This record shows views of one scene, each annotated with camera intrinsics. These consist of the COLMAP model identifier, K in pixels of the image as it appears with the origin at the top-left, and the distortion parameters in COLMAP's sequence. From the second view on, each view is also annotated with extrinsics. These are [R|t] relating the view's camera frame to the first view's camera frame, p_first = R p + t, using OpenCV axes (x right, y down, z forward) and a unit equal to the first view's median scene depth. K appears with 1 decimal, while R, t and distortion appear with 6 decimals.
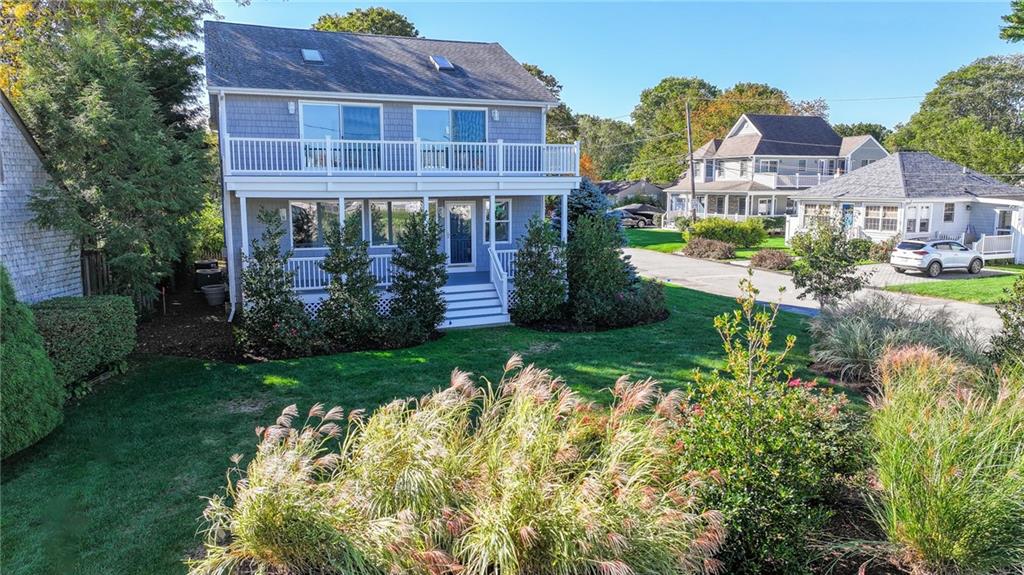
lens RADIAL K [[722.9, 0, 519.5], [0, 722.9, 288.5], [0, 0, 1]] dist [0.006084, 0.005935]
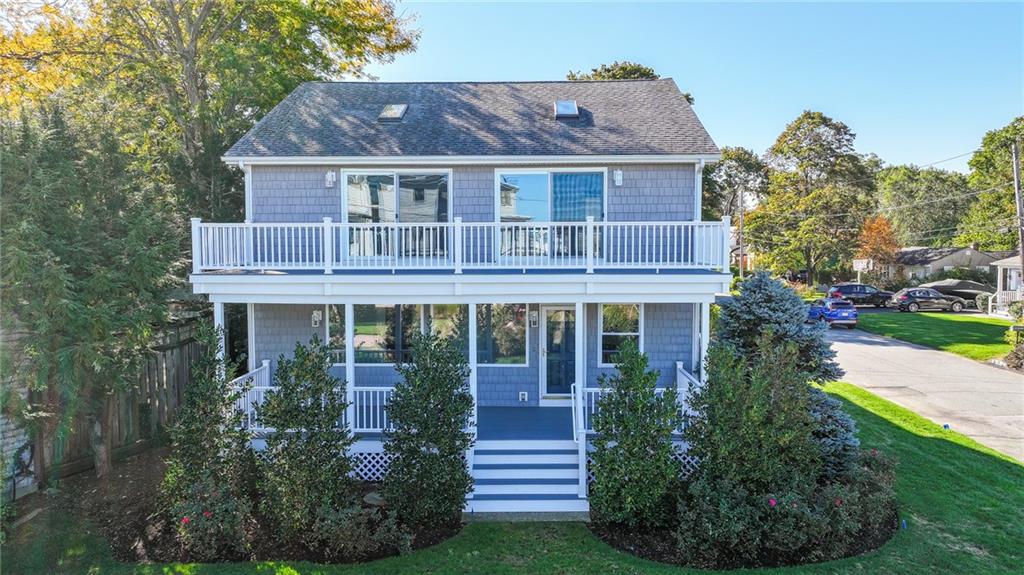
lens RADIAL K [[722.9, 0, 512.7], [0, 722.9, 288.7], [0, 0, 1]] dist [0.006084, 0.005935]
pose [[0.912571, 0.025576, -0.408119, 0.158025], [-0.058315, 0.995981, -0.067981, -0.087698], [0.404740, 0.085837, 0.910394, 0.365785]]
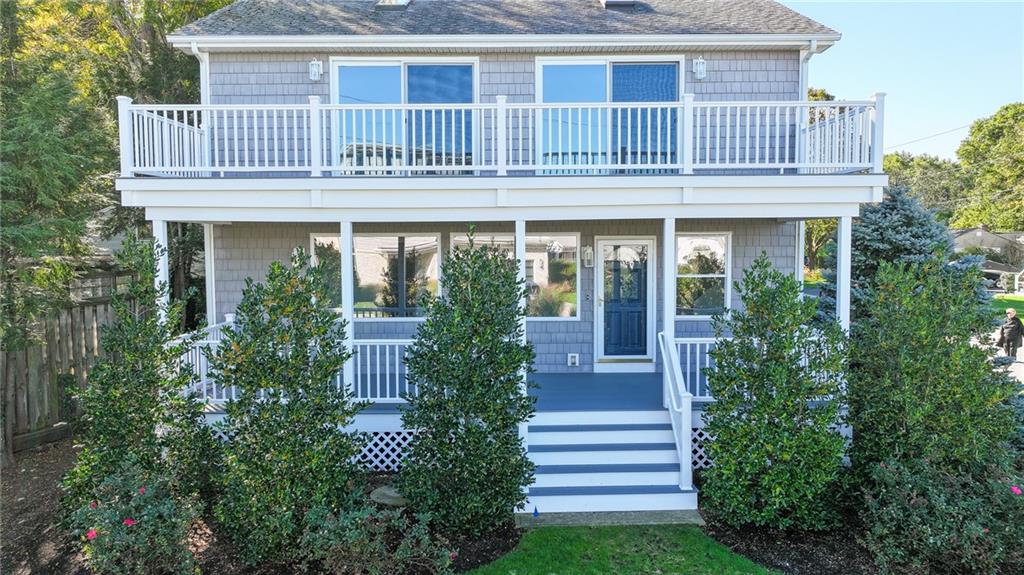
lens RADIAL K [[722.9, 0, 512.6], [0, 722.9, 286.6], [0, 0, 1]] dist [0.006084, 0.005935]
pose [[0.925324, 0.019519, -0.378674, 0.041818], [-0.050625, 0.996093, -0.072362, -0.044119], [0.375782, 0.086128, 0.922697, 0.506114]]
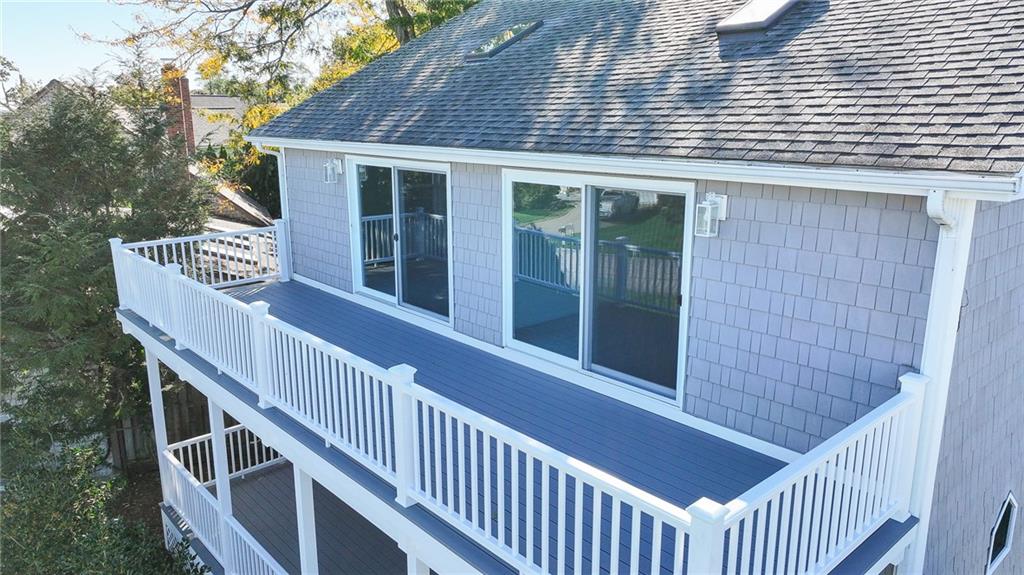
lens RADIAL K [[722.9, 0, 509.5], [0, 722.9, 284.3], [0, 0, 1]] dist [0.006084, 0.005935]
pose [[0.335459, 0.220562, -0.915871, 0.186479], [-0.130780, 0.973695, 0.186587, -0.260680], [0.932933, 0.057185, 0.355480, 0.865740]]
